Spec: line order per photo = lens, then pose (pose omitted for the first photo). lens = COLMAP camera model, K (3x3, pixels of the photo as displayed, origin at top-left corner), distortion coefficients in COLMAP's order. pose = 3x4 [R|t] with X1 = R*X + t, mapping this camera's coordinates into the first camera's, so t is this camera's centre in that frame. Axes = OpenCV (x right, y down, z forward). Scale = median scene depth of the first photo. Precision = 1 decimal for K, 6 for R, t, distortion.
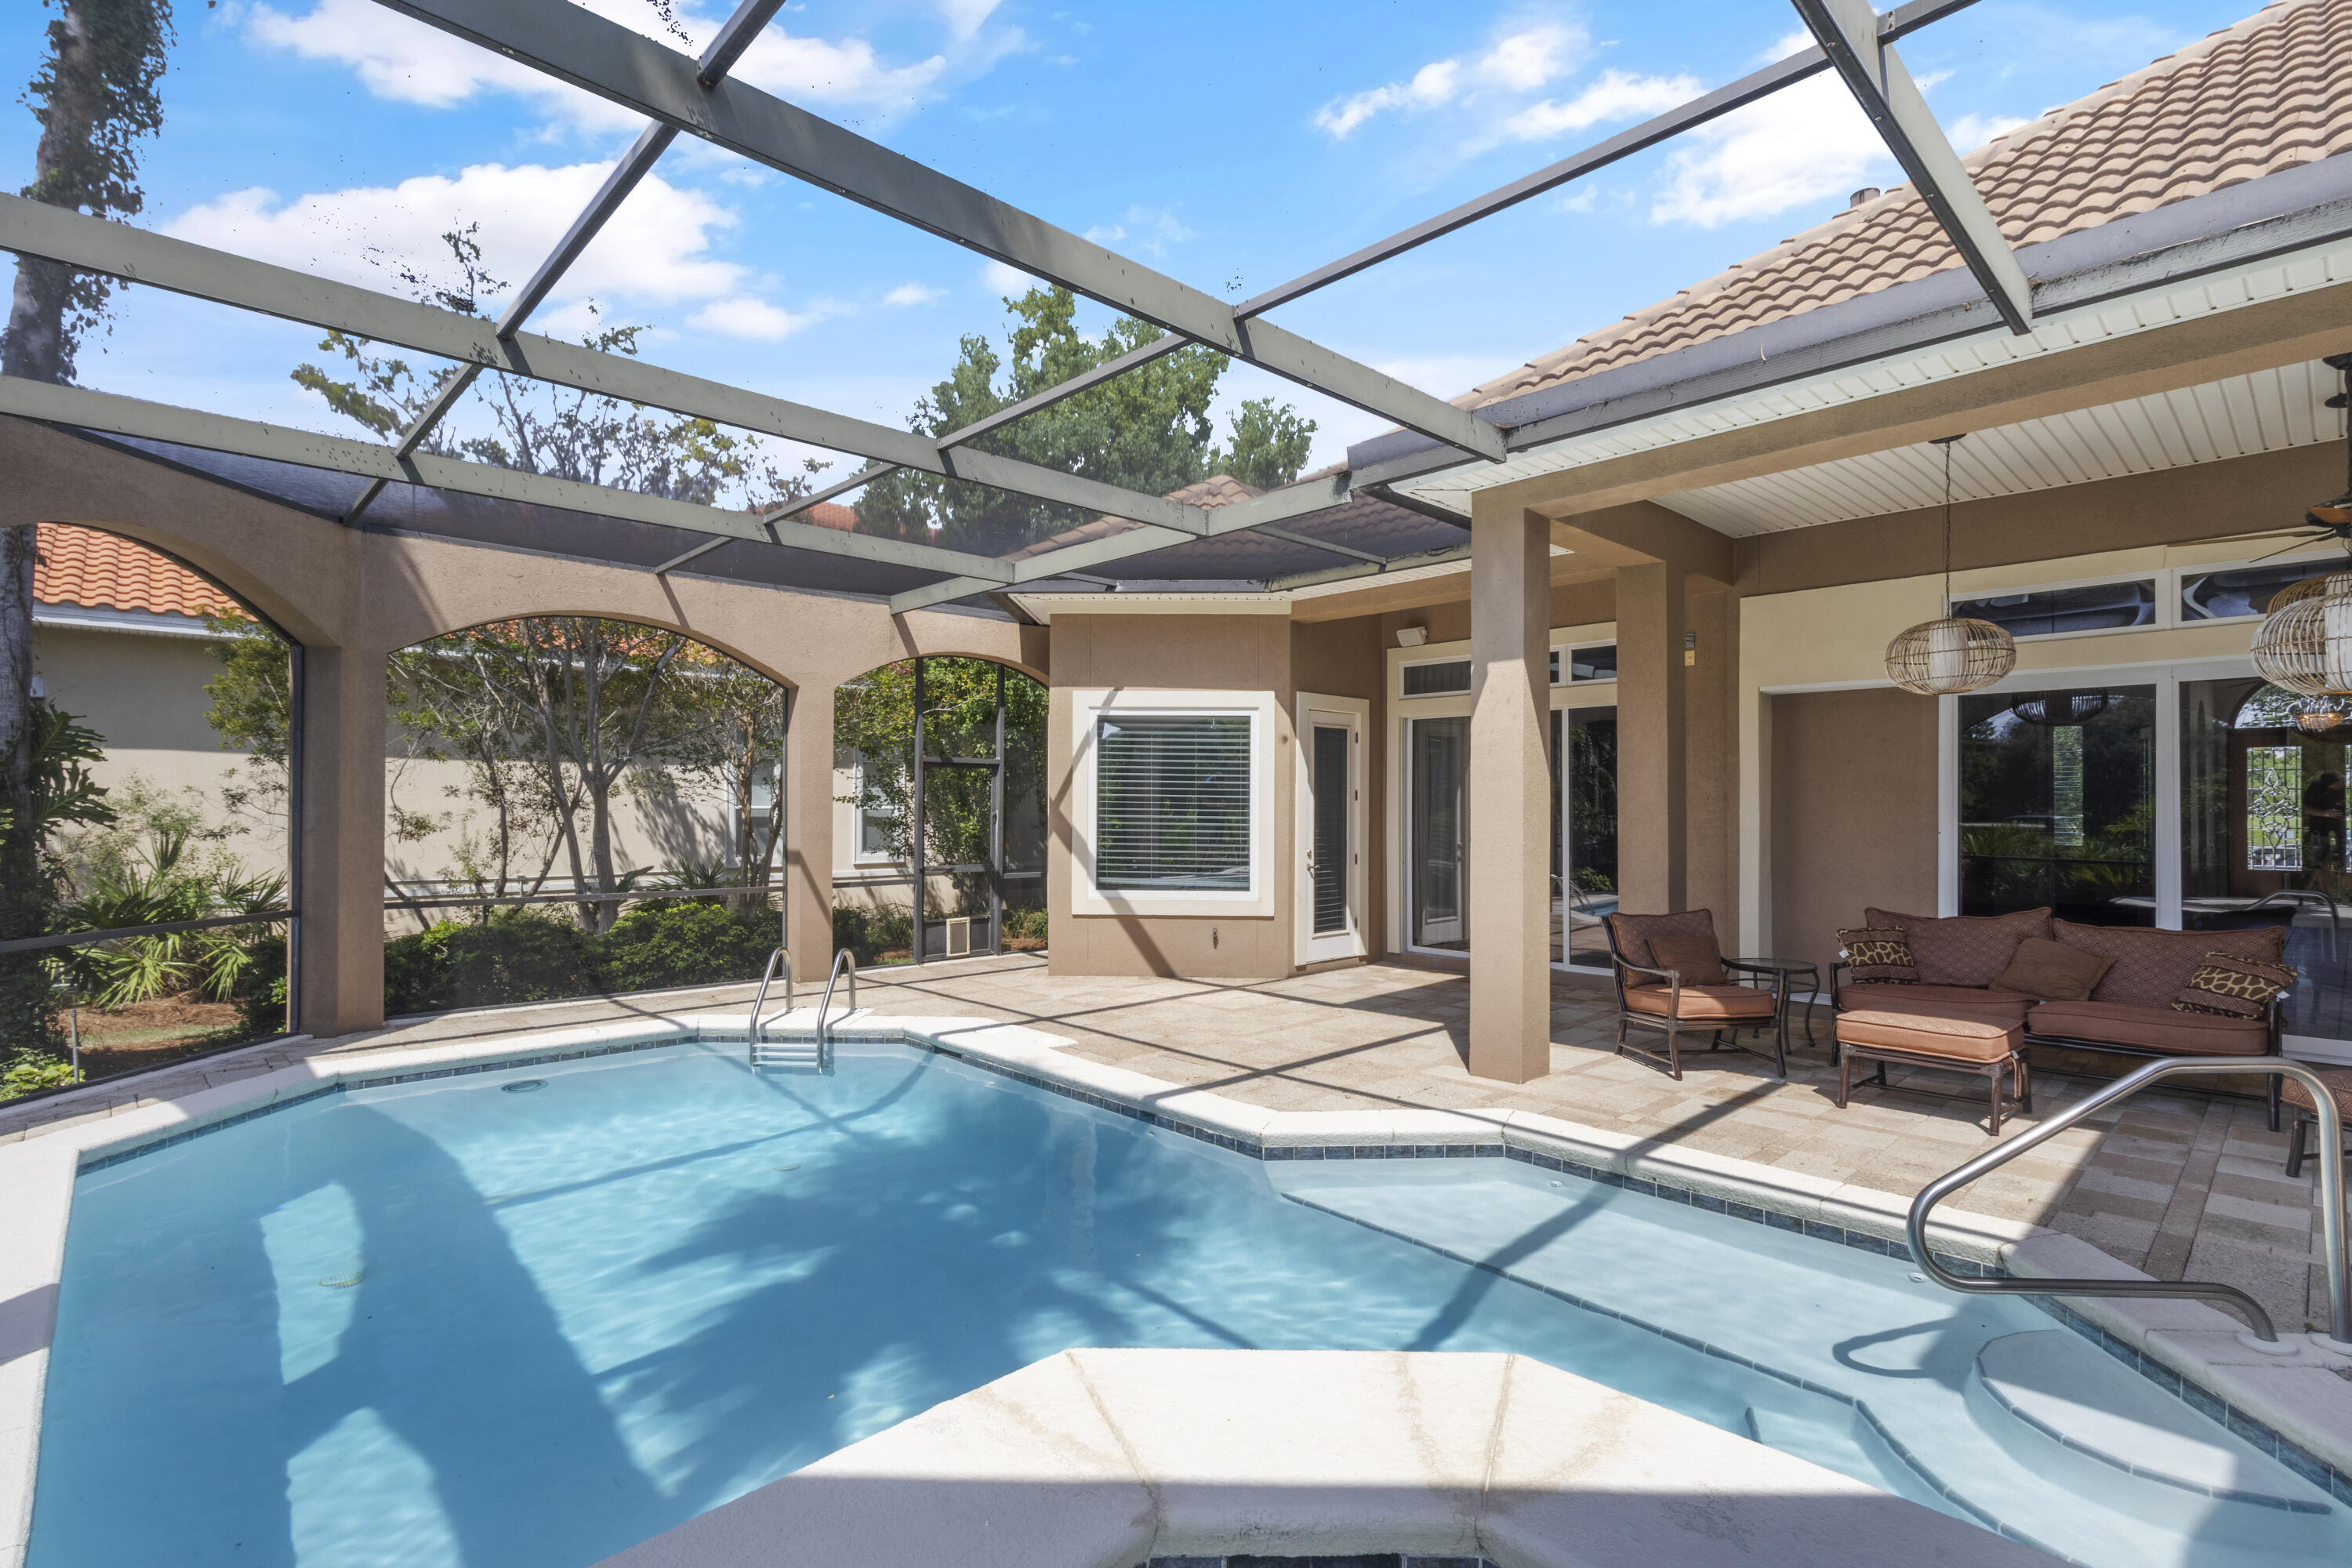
lens RADIAL K [[1103.8, 0, 1207.1], [0, 1103.8, 796.5], [0, 0, 1]] dist [0.004720, 0.000331]
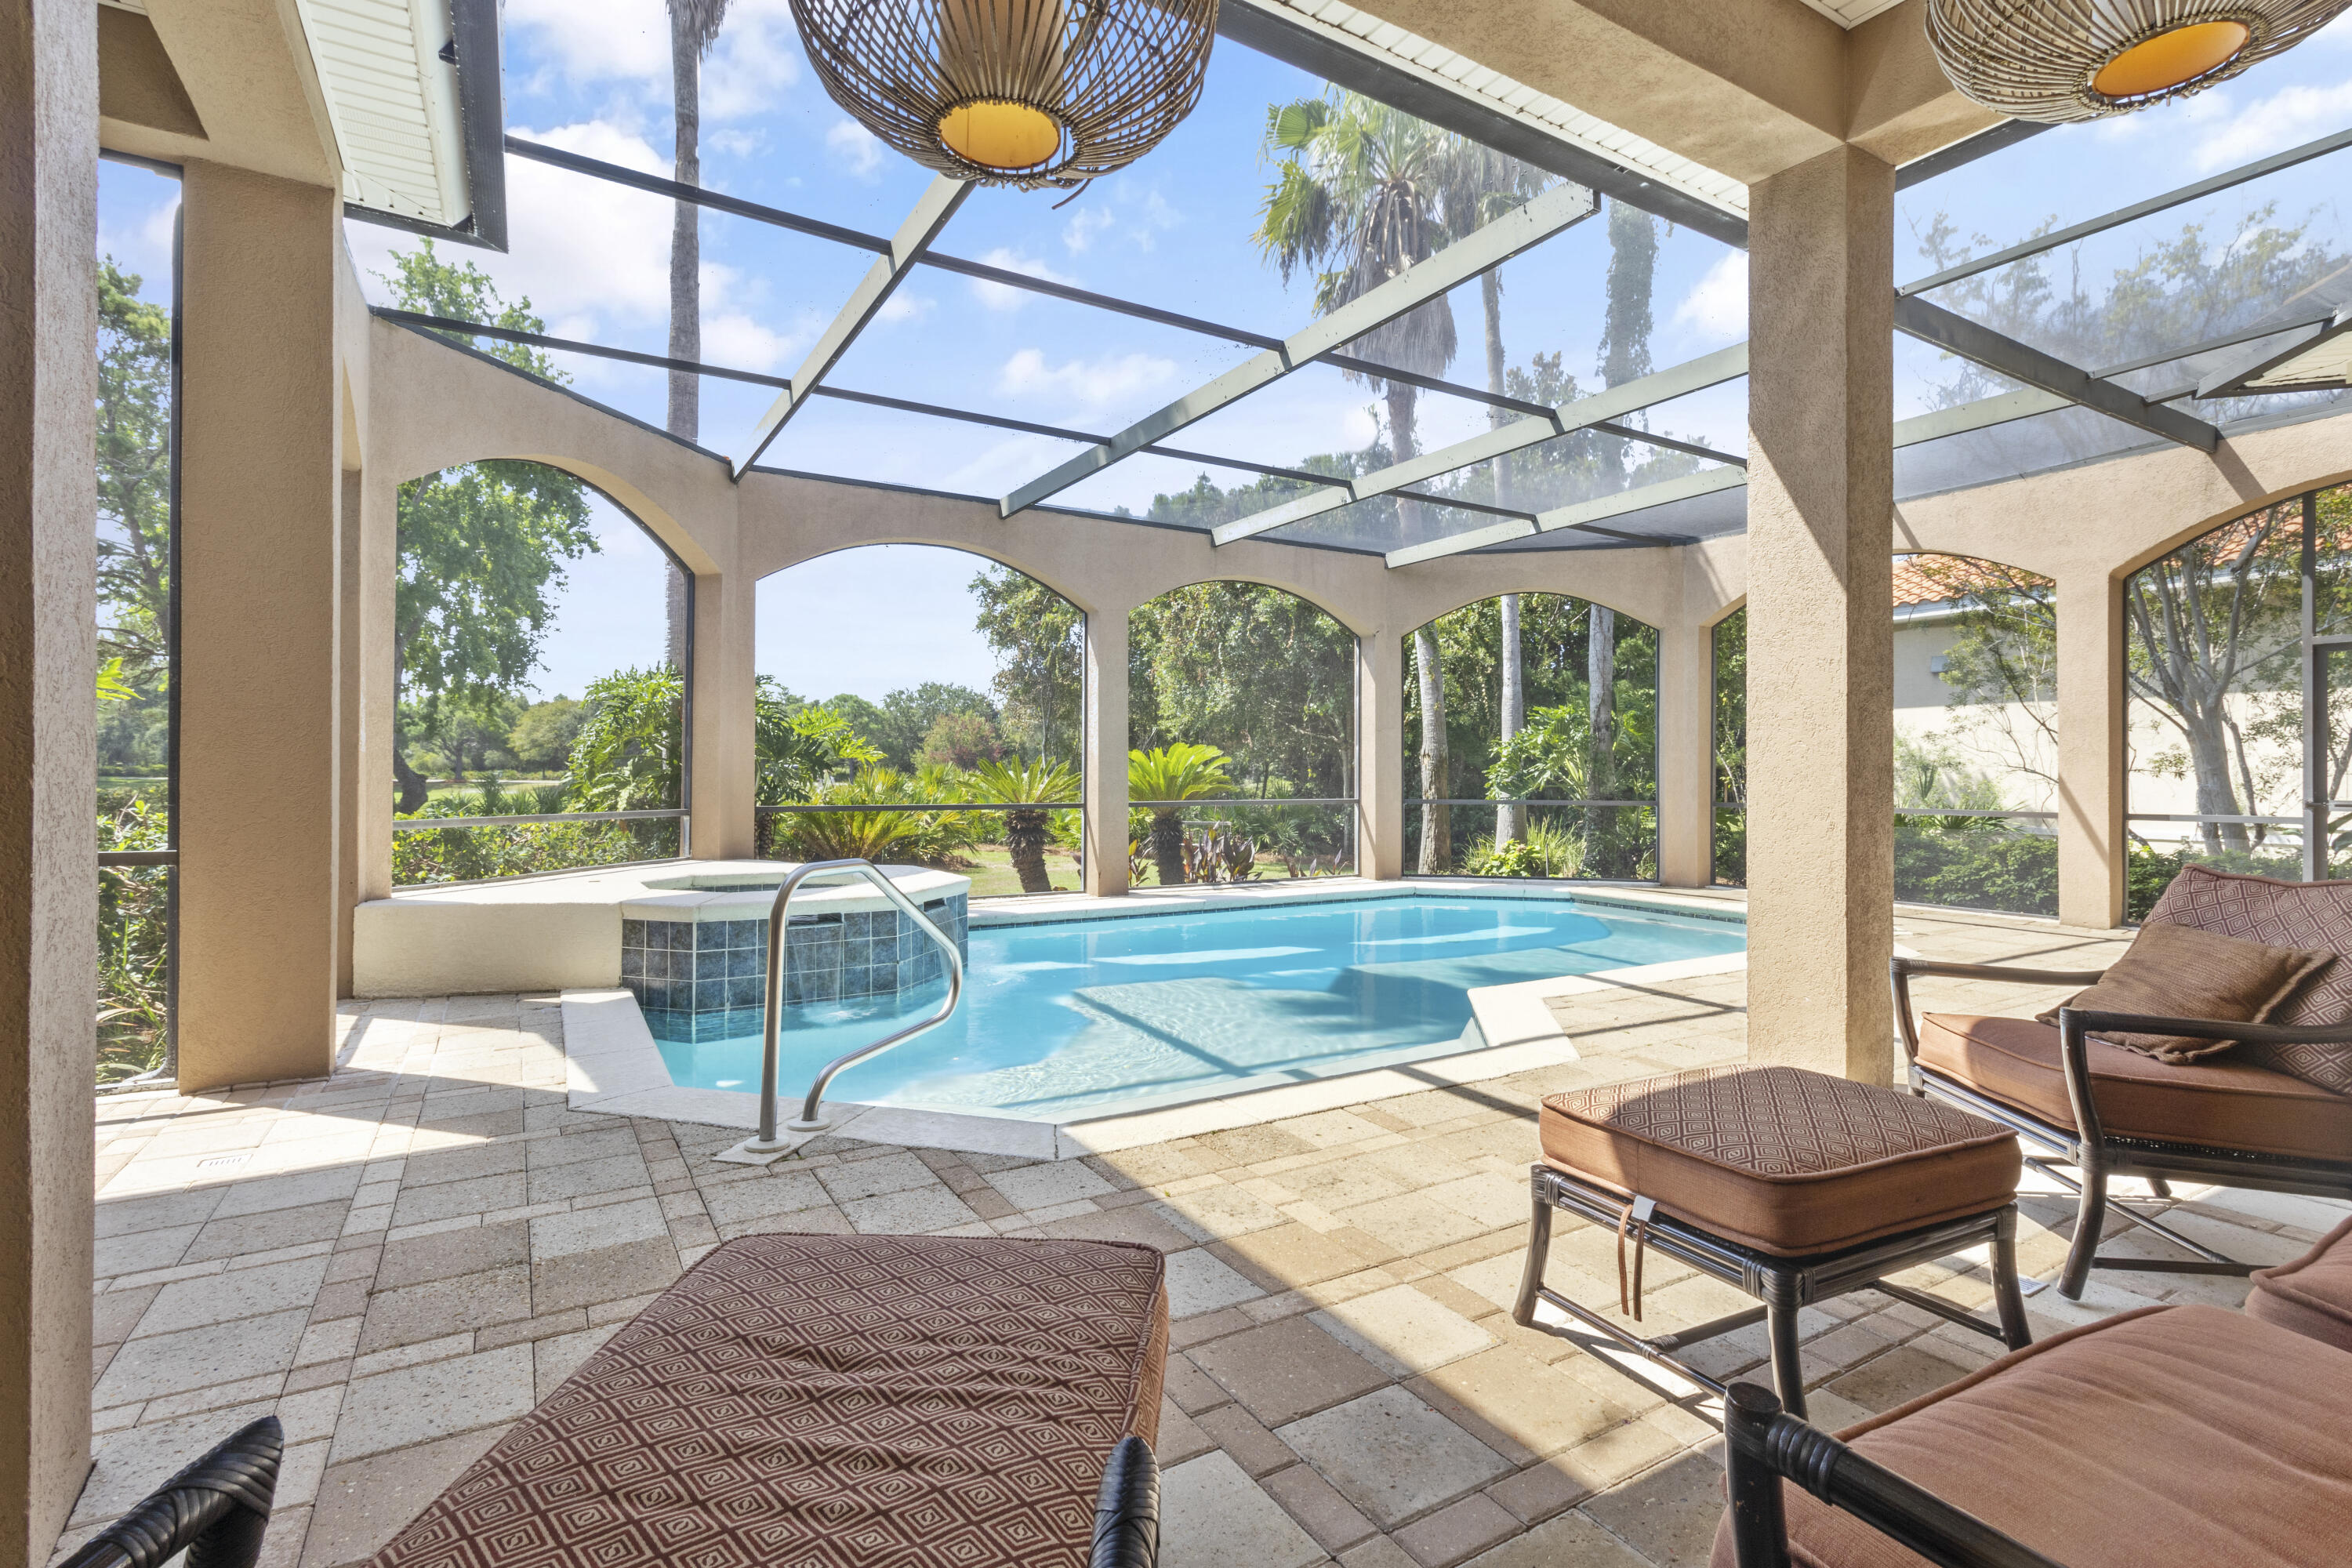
lens RADIAL K [[1100.6, 0, 1171.2], [0, 1100.6, 768.1], [0, 0, 1]] dist [0.001788, 0.001147]
pose [[-0.234962, -0.010267, -0.971950, 0.603874], [0.009166, 0.999876, -0.012778, 0.049165], [0.971961, -0.011912, -0.234839, 0.508542]]
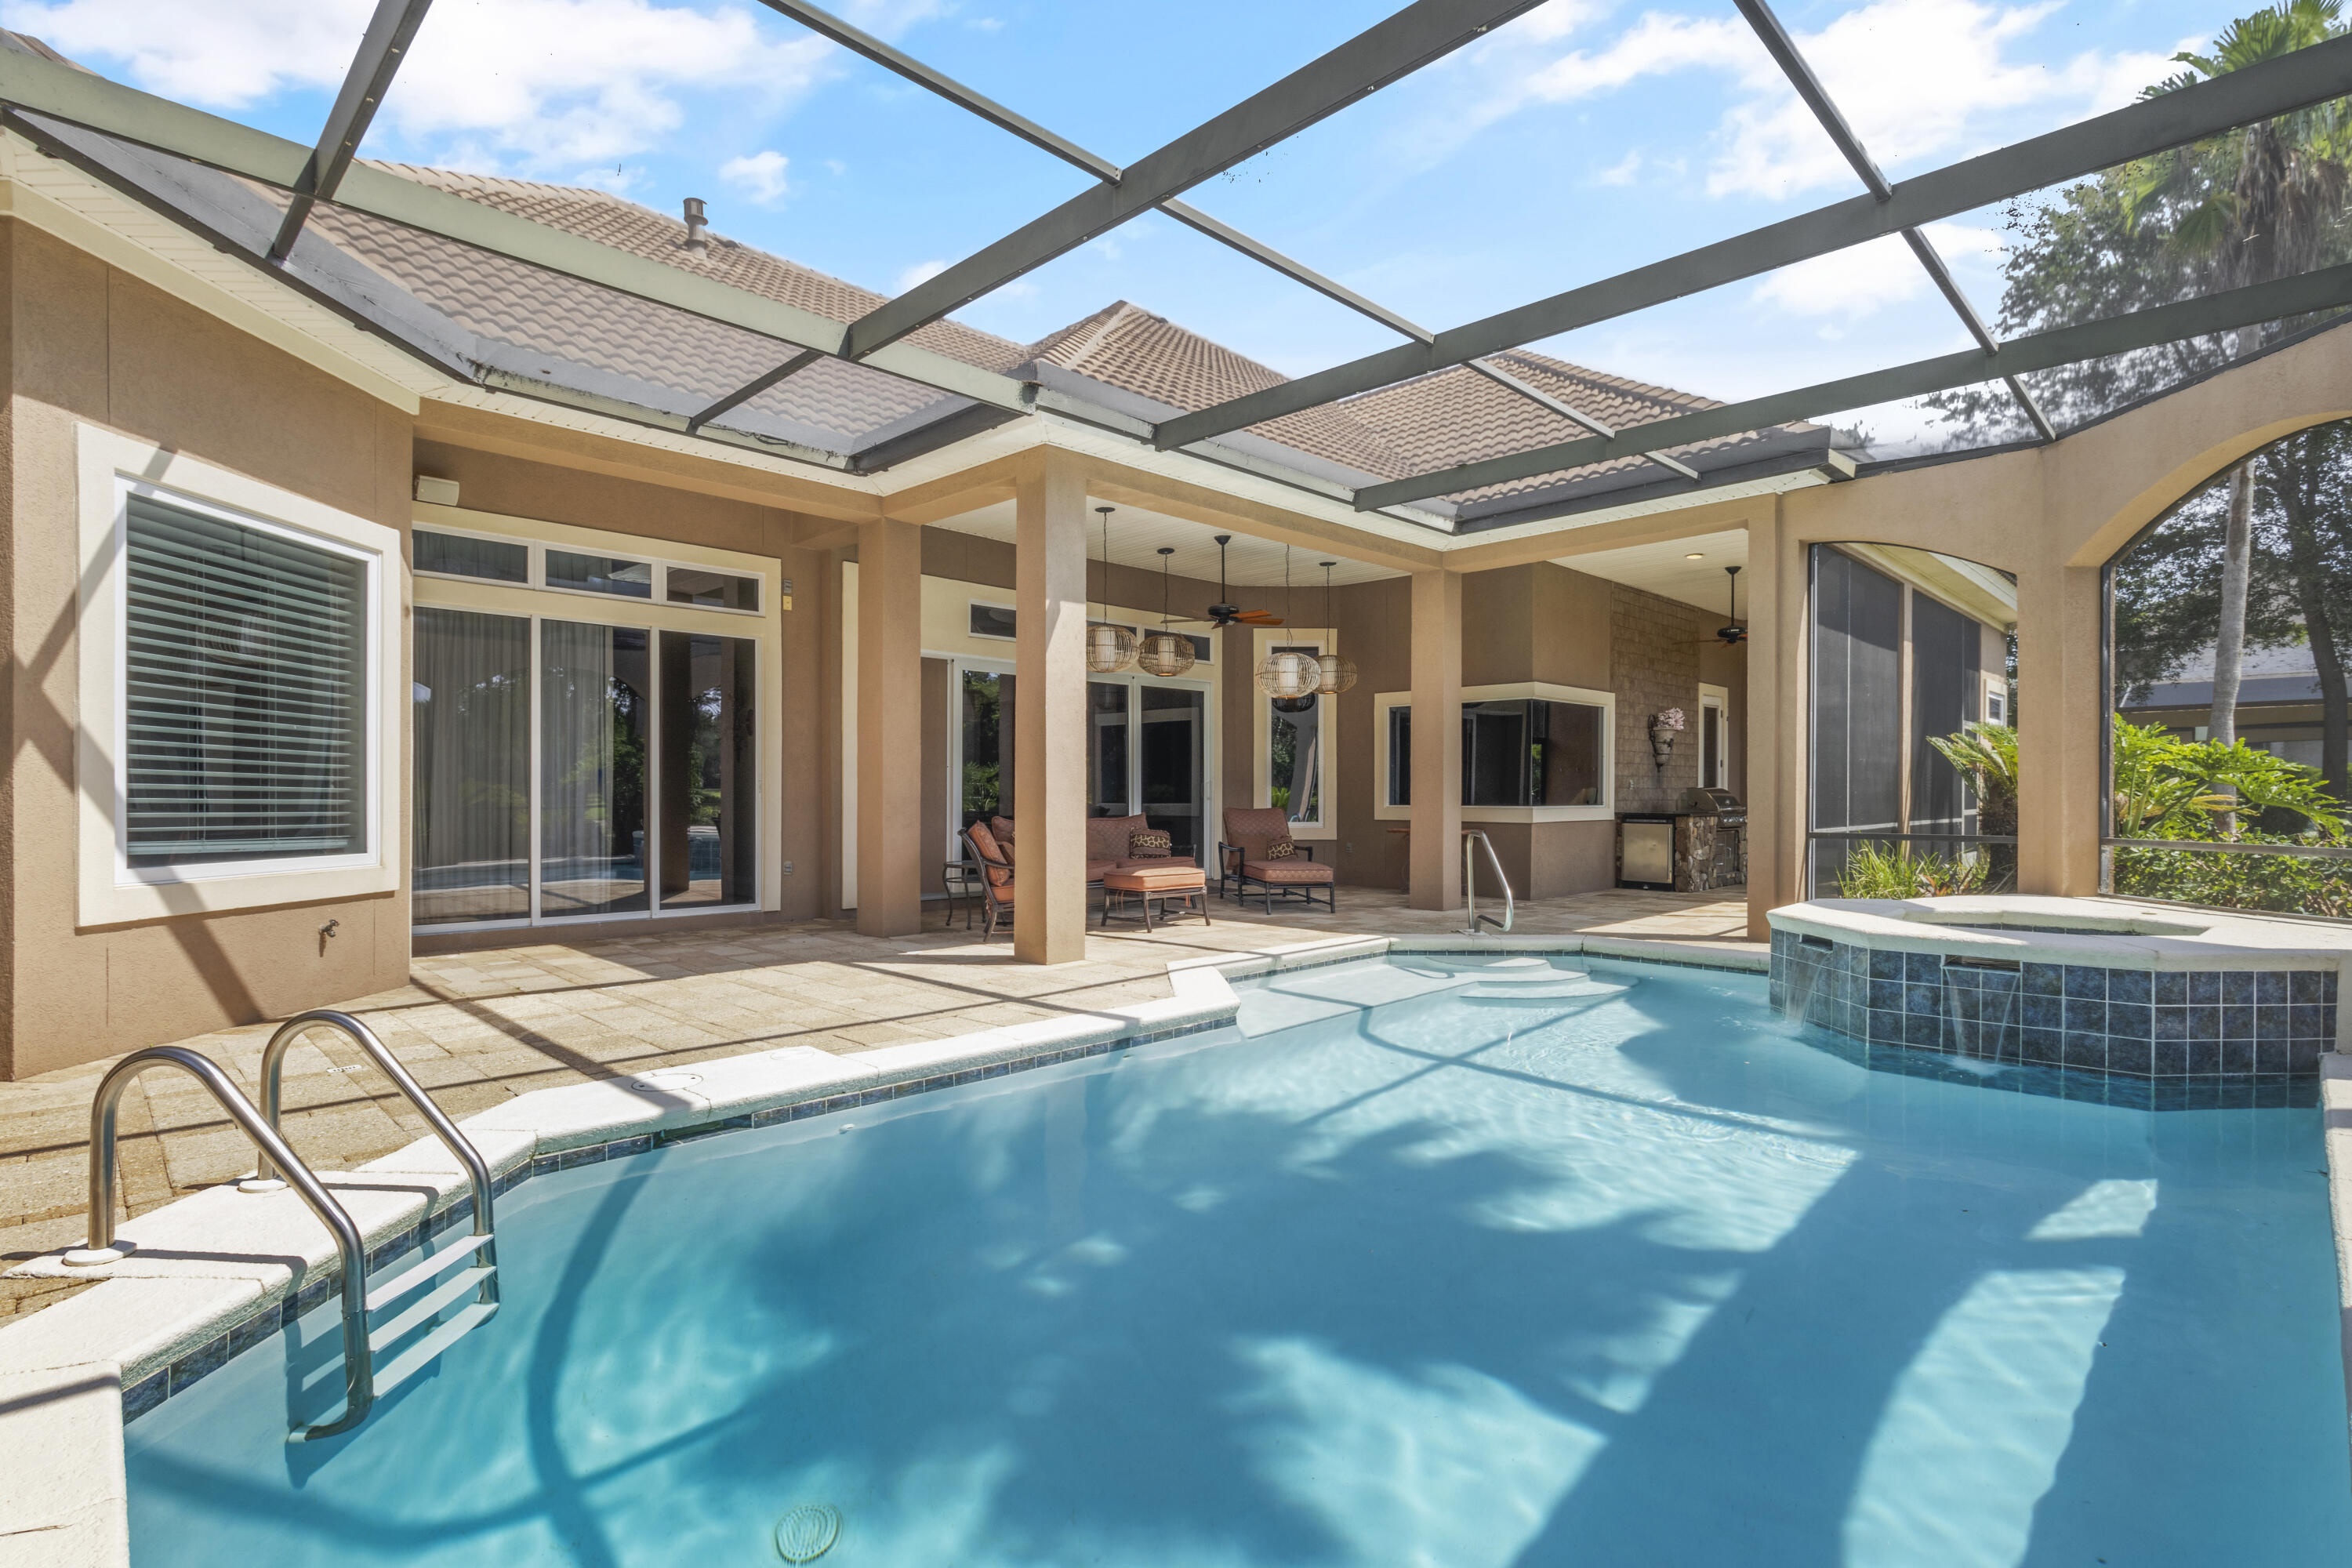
lens RADIAL K [[1126.1, 0, 1141.6], [0, 1126.1, 799.6], [0, 0, 1]] dist [-0.001105, -0.000061]
pose [[-0.002997, -0.010835, 0.999937, -0.576429], [-0.013759, 0.999847, 0.010793, 0.044368], [-0.999901, -0.013726, -0.003145, 0.574336]]
